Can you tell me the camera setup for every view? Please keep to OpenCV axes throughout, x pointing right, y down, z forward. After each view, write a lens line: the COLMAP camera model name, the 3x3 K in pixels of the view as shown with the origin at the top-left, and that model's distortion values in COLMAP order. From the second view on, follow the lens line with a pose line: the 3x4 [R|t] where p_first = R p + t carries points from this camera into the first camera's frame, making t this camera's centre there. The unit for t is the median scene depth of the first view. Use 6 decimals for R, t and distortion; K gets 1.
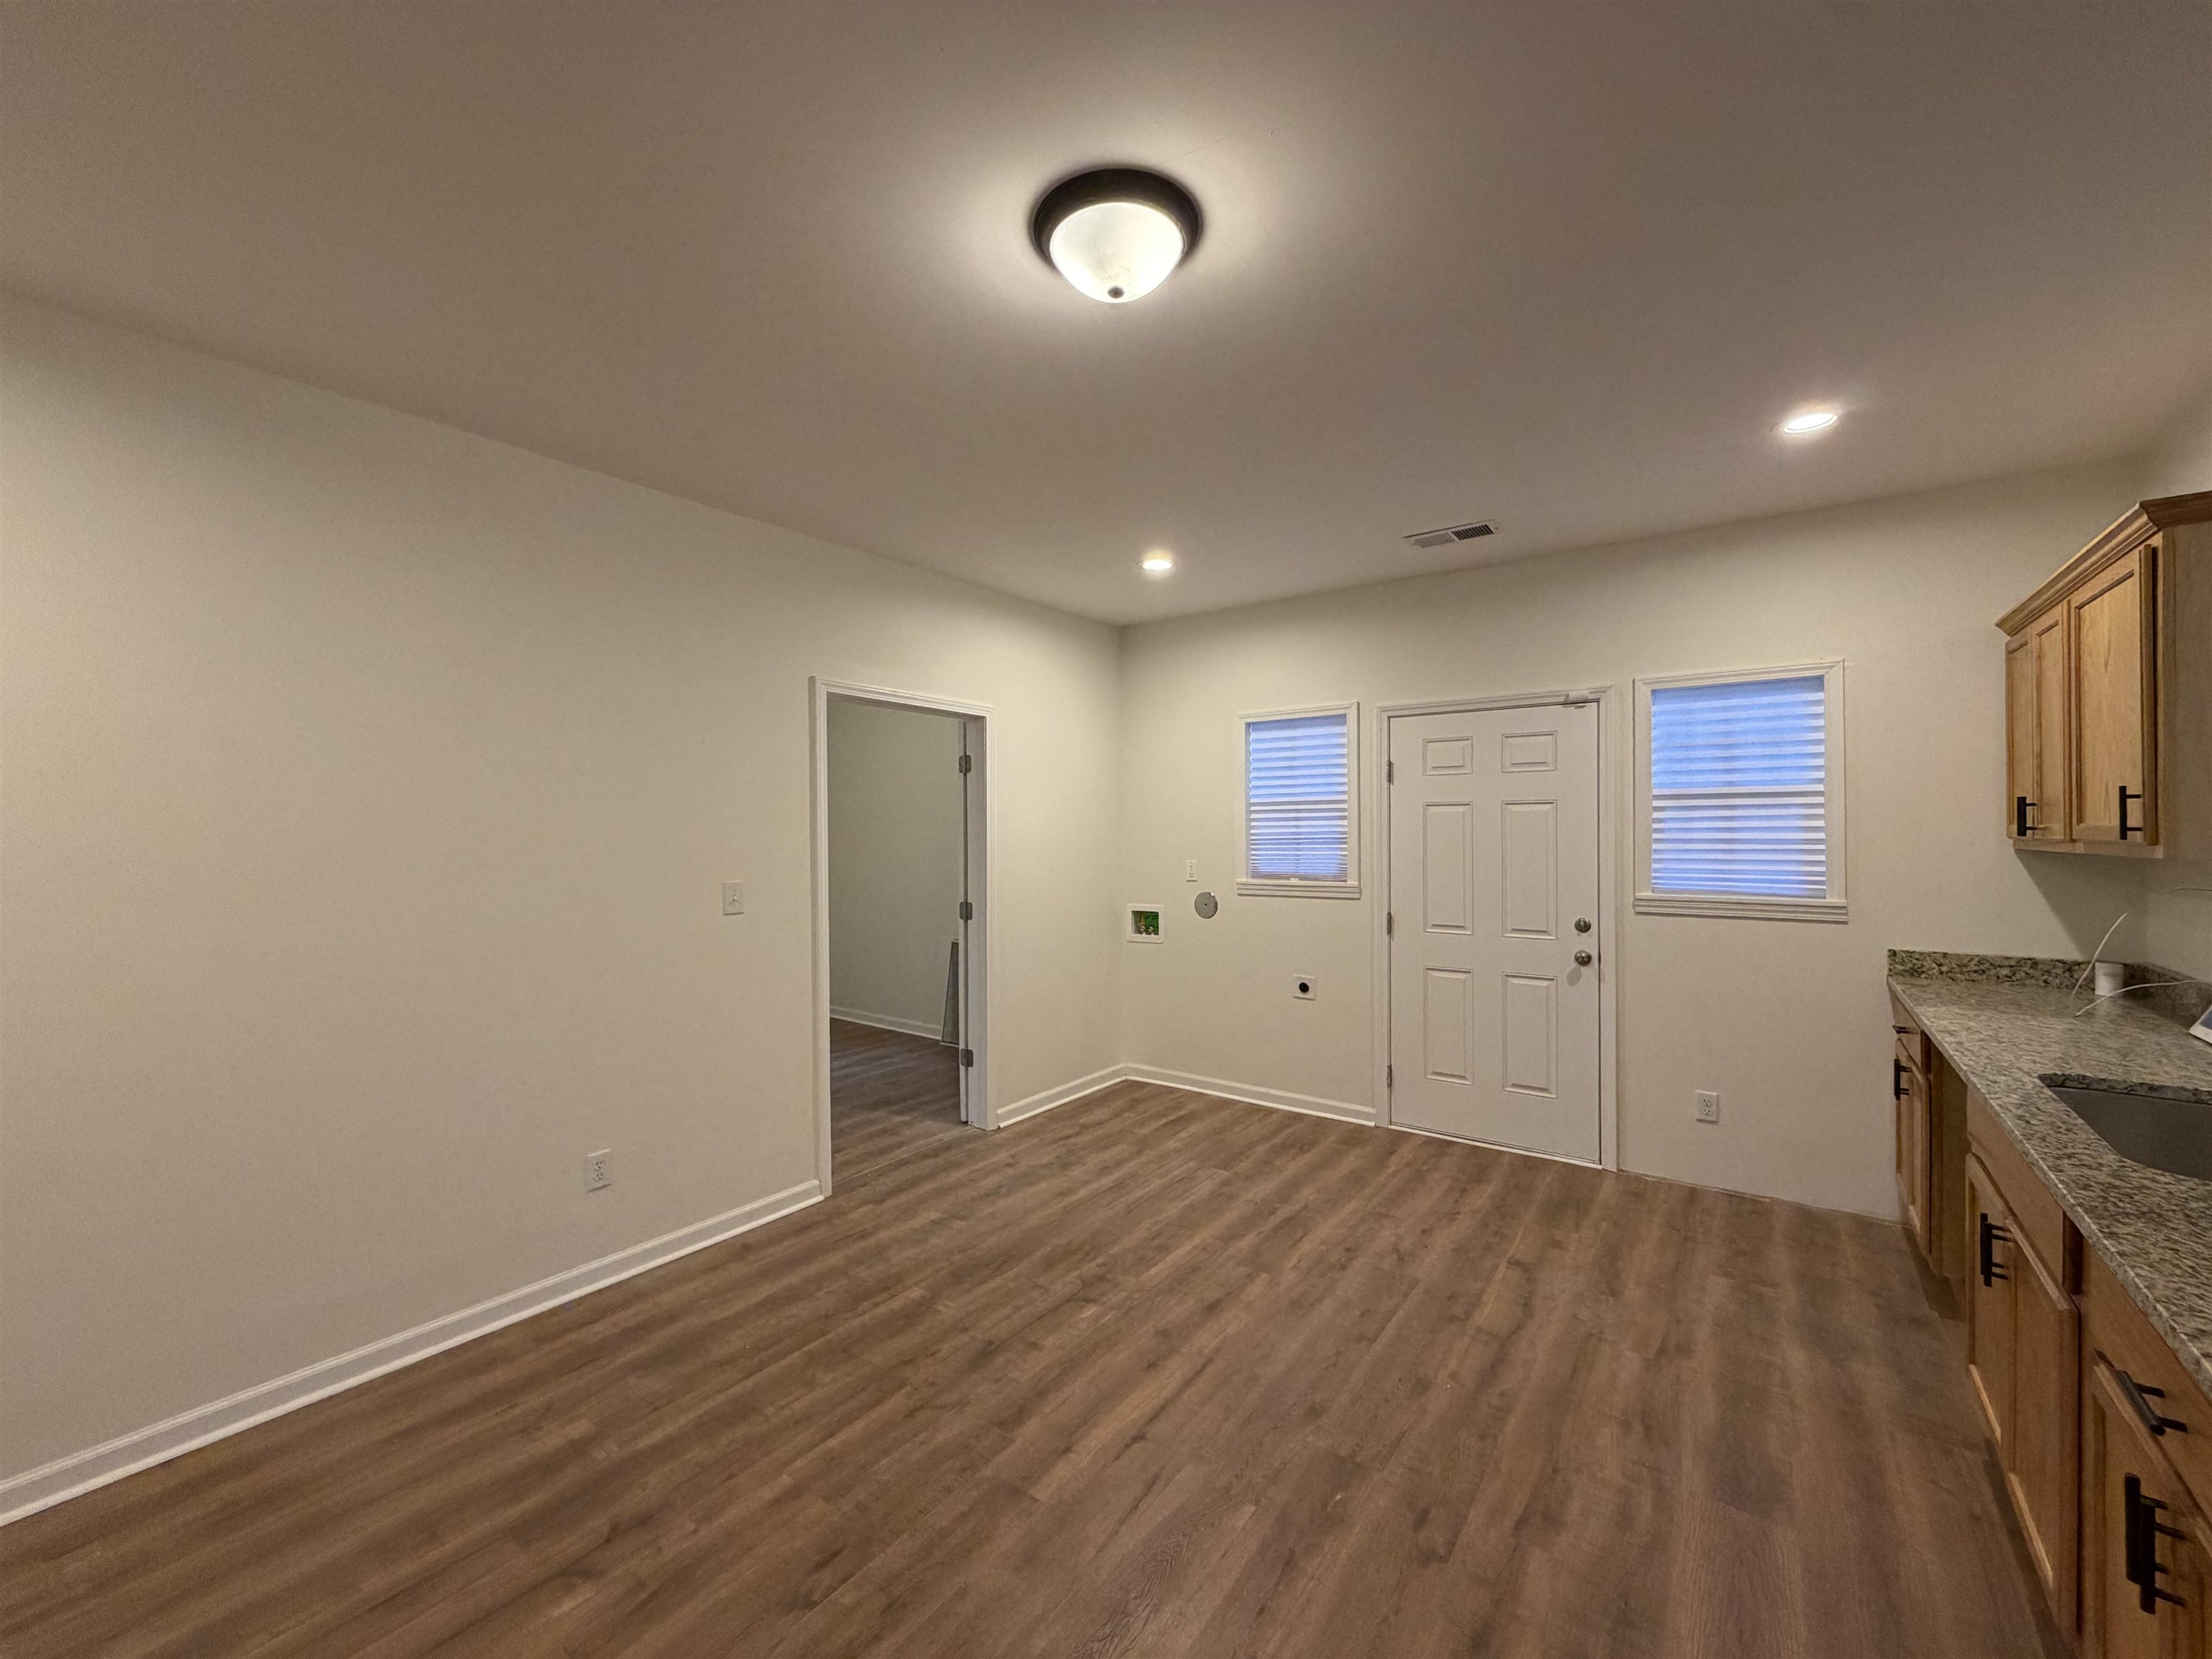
lens RADIAL K [[880.5, 0, 1100.6], [0, 880.5, 828.6], [0, 0, 1]] dist [-0.000880, 0.000069]
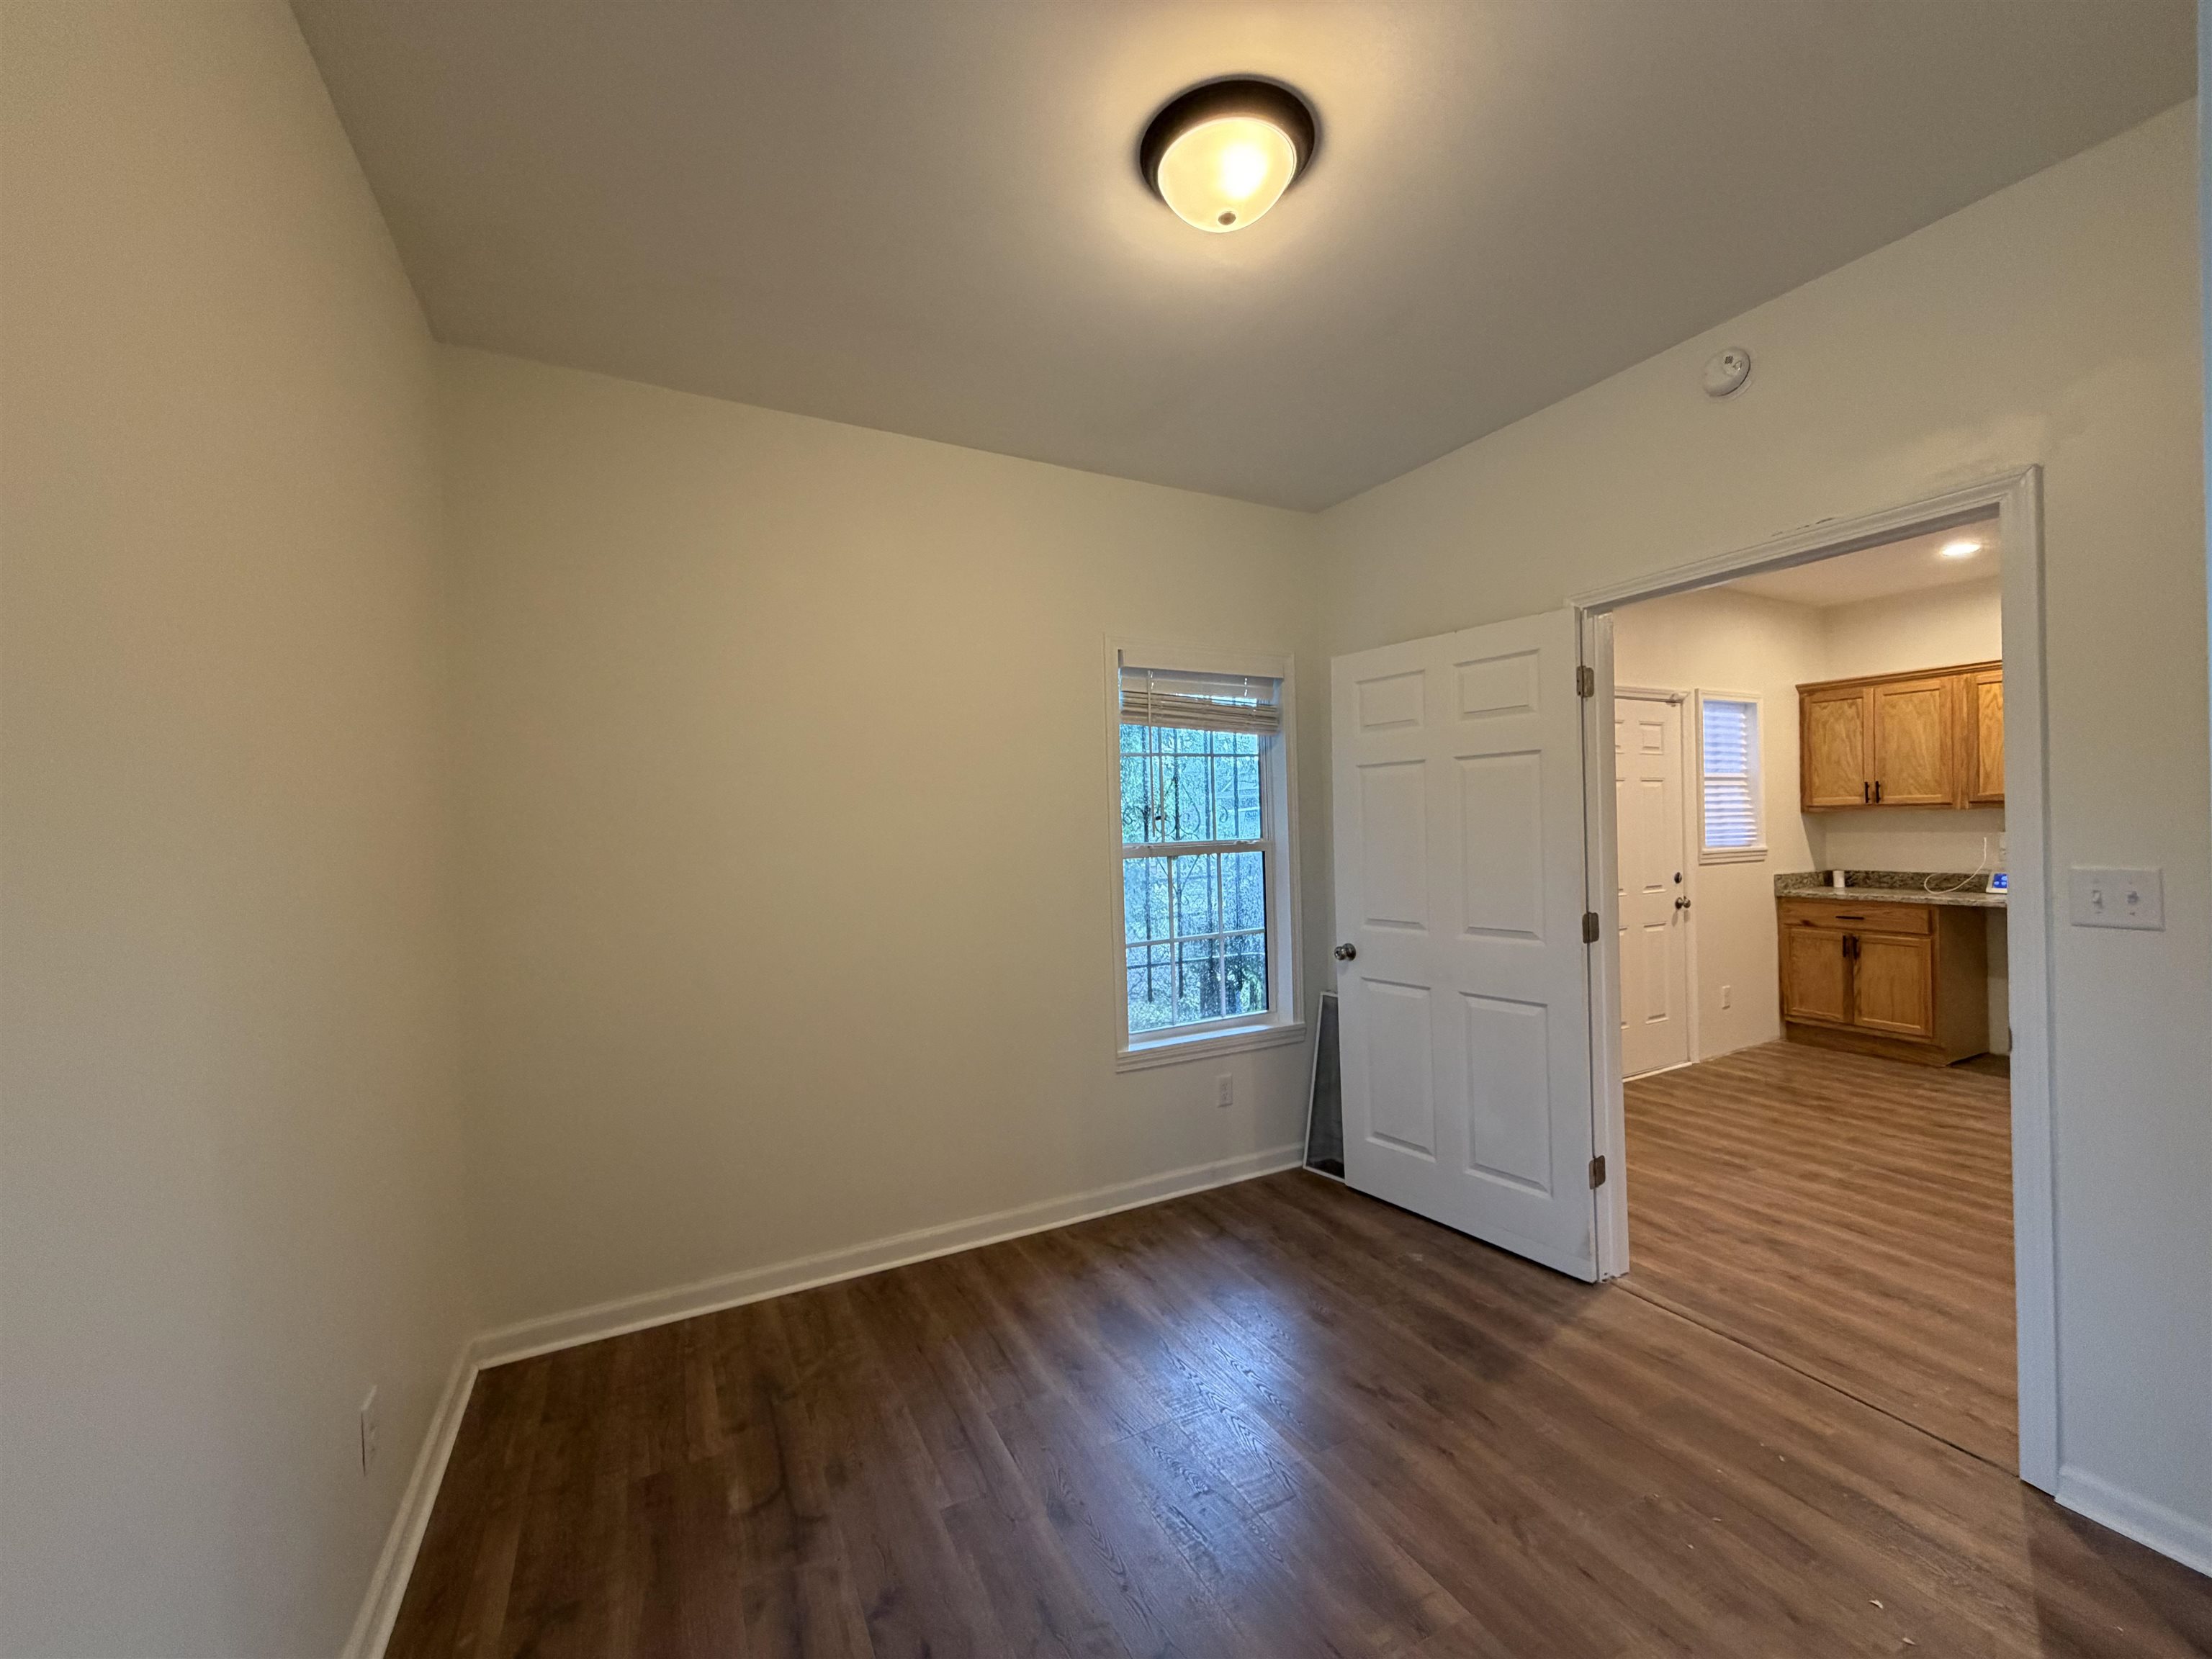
lens RADIAL K [[880.5, 0, 1100.6], [0, 880.5, 828.6], [0, 0, 1]] dist [-0.000880, 0.000069]
pose [[0.443142, -0.008946, 0.896407, -1.112604], [0.018050, 0.999837, 0.001056, 0.026660], [-0.896270, 0.015712, 0.443231, 1.375326]]
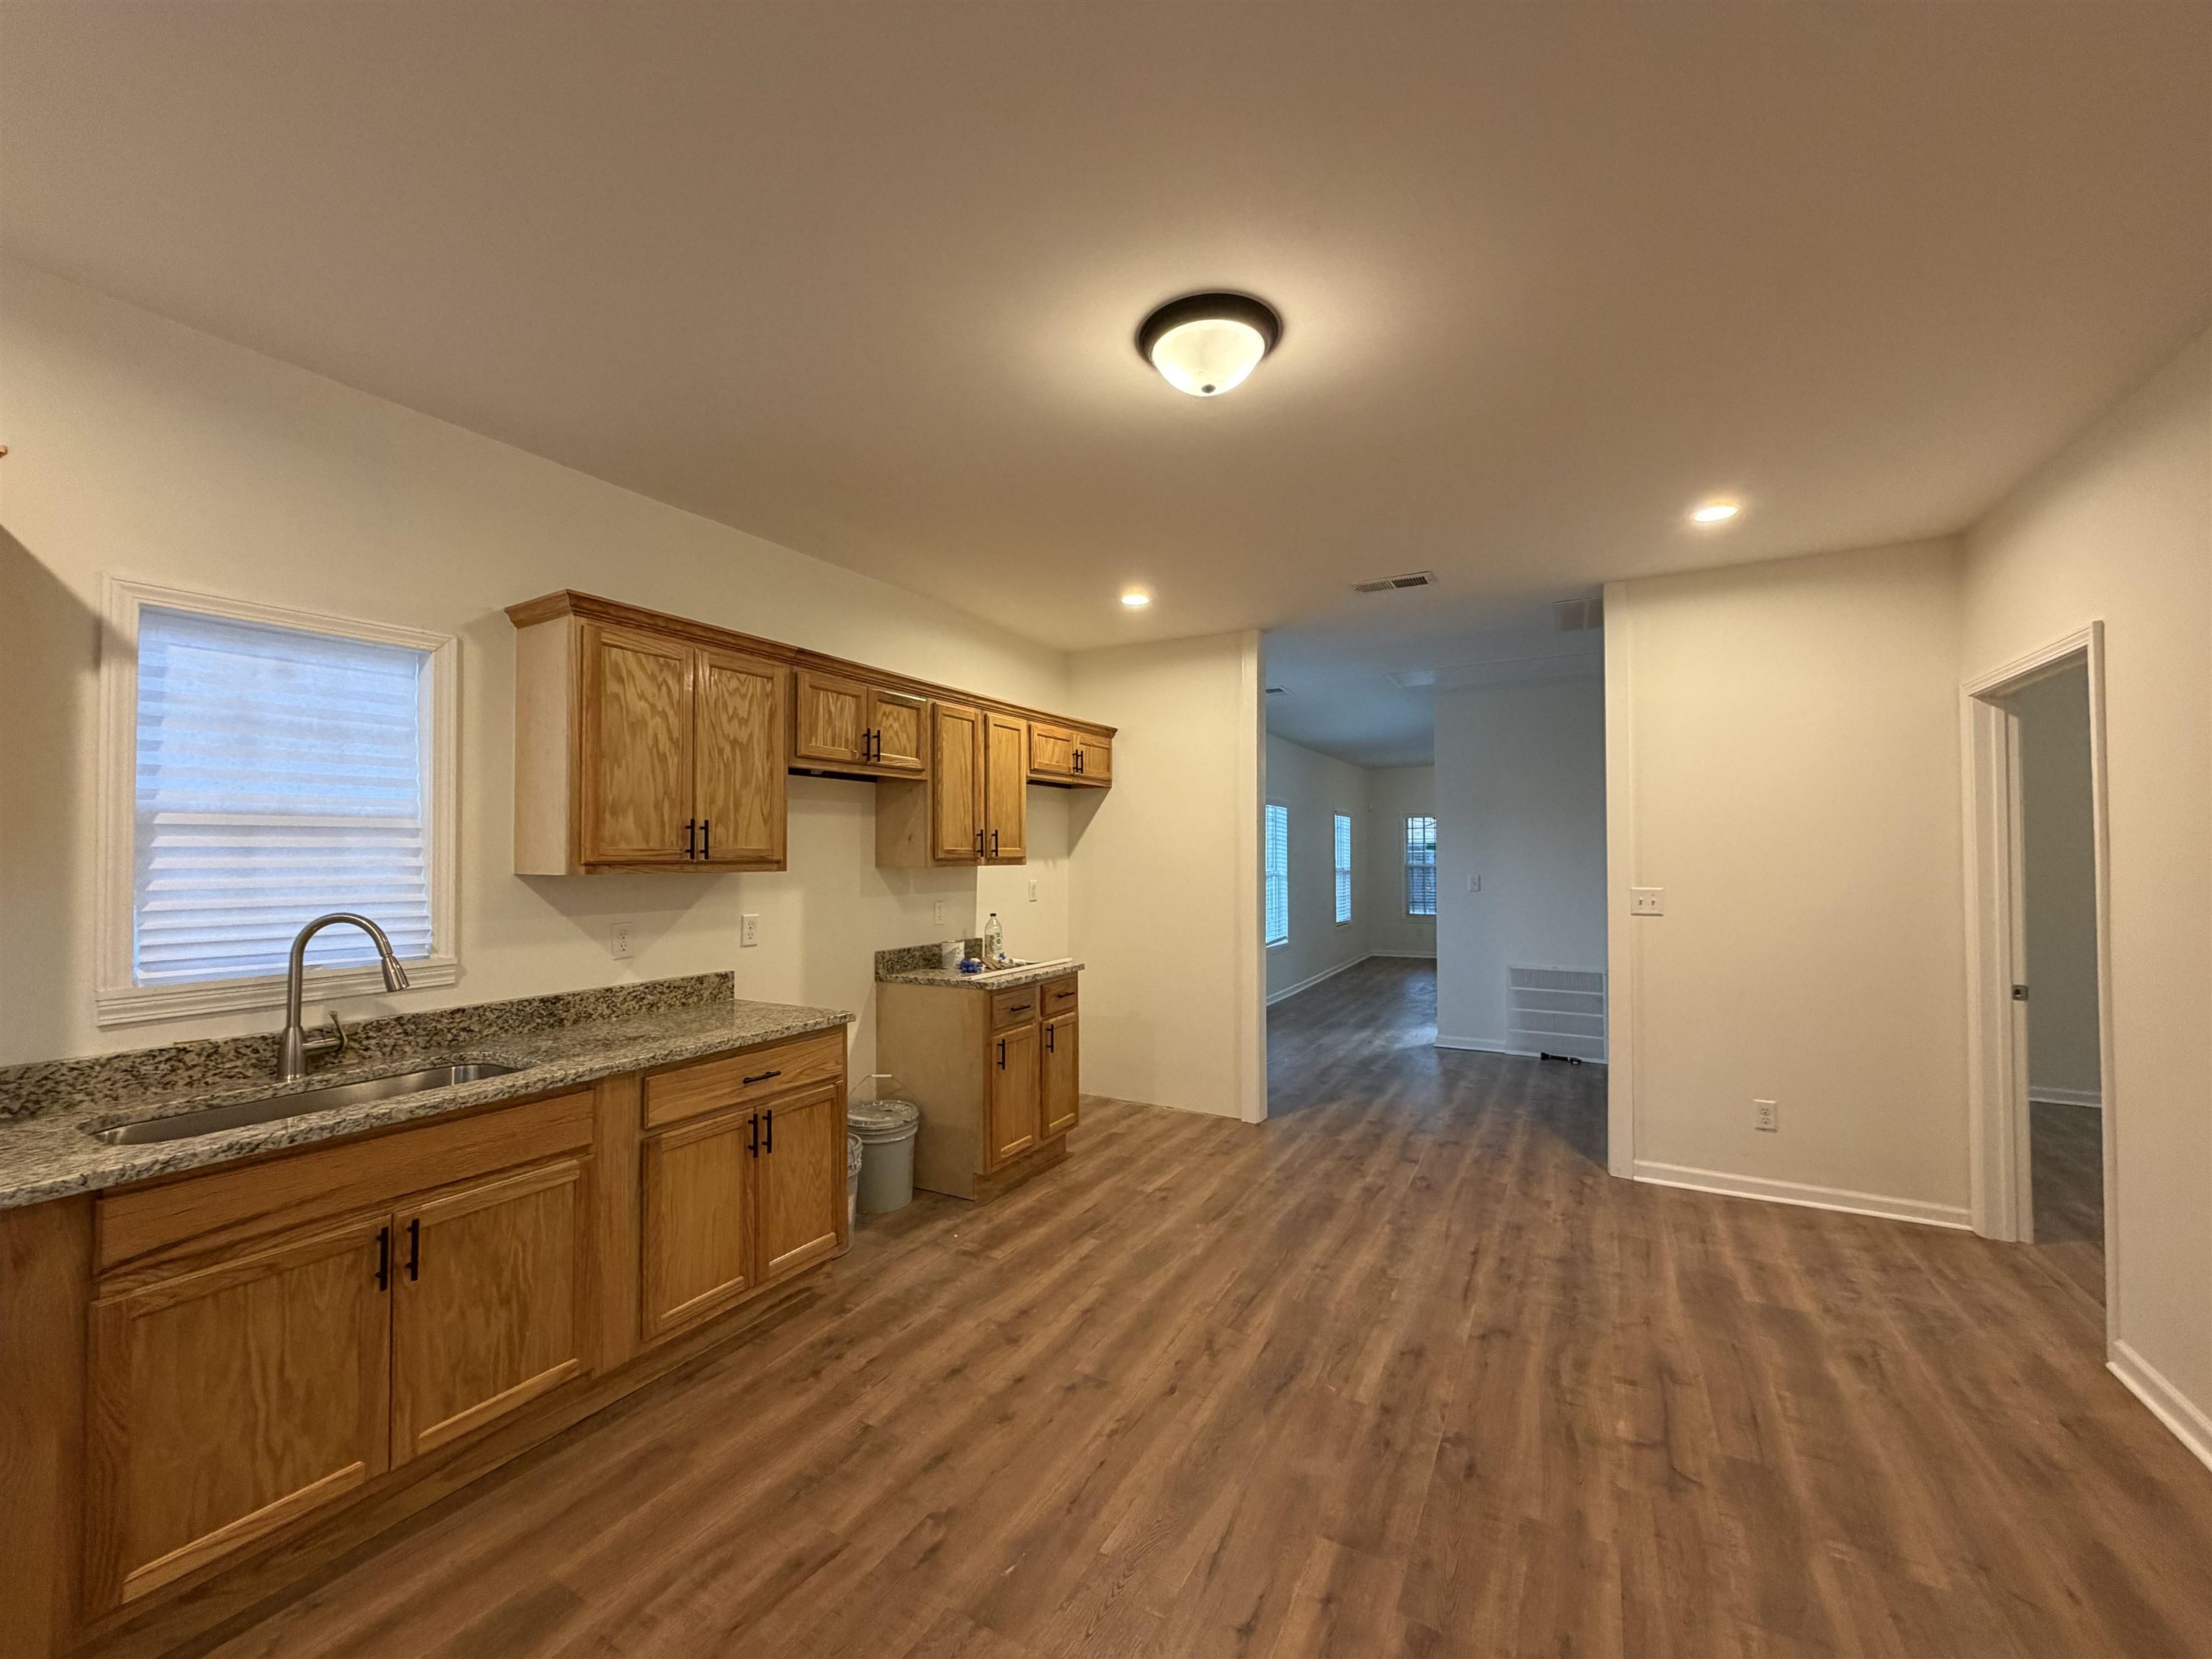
lens RADIAL K [[880.5, 0, 1100.6], [0, 880.5, 828.6], [0, 0, 1]] dist [-0.000880, 0.000069]
pose [[-0.991960, 0.006811, -0.126371, 0.168524], [0.011007, 0.999410, -0.032534, 0.011008], [0.126074, -0.033664, -0.991449, 1.139378]]
